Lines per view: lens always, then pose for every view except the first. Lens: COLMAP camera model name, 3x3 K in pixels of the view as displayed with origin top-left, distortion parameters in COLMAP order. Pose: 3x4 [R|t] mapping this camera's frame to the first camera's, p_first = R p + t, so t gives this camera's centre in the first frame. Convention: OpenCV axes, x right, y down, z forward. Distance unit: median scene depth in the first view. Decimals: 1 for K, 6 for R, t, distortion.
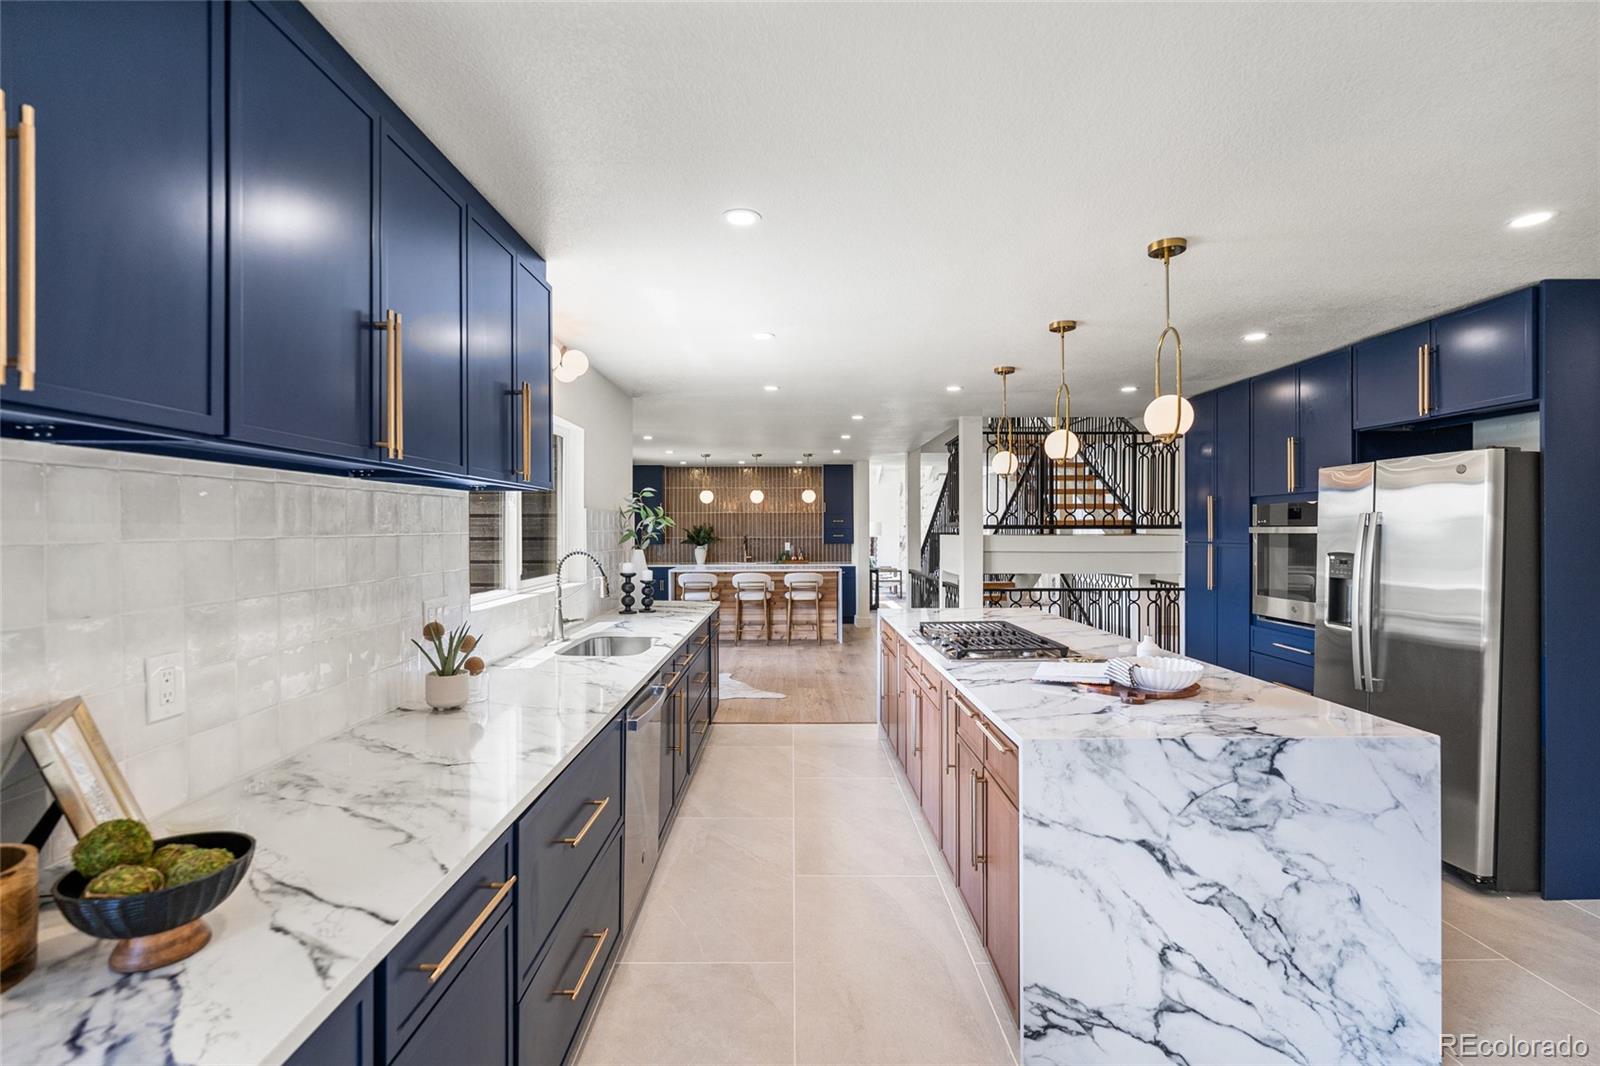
lens RADIAL K [[711.5, 0, 796.5], [0, 711.5, 540.0], [0, 0, 1]] dist [-0.009694, 0.001289]
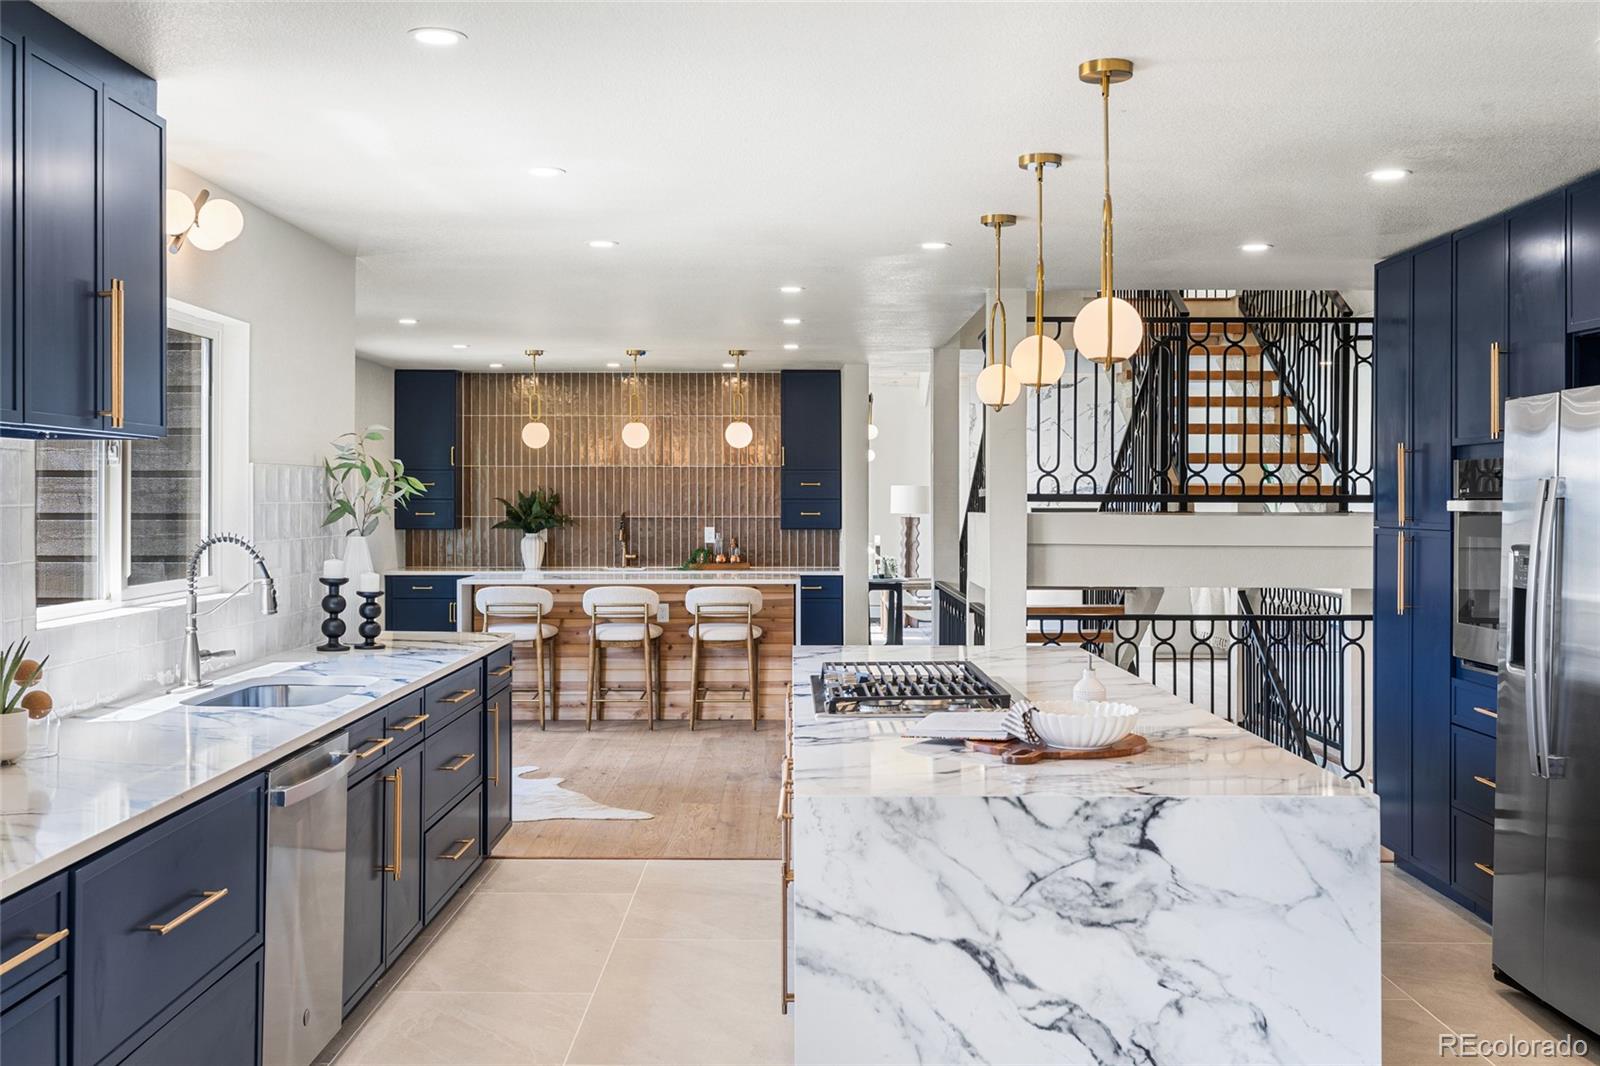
lens RADIAL K [[1584.2, 0, 801.4], [0, 1584.2, 522.2], [0, 0, 1]] dist [0.000232, 0.000000]
pose [[0.999988, 0.004233, -0.002612, 0.168845], [-0.004235, 0.999991, -0.000731, 0.002482], [0.002609, 0.000742, 0.999996, -0.307492]]
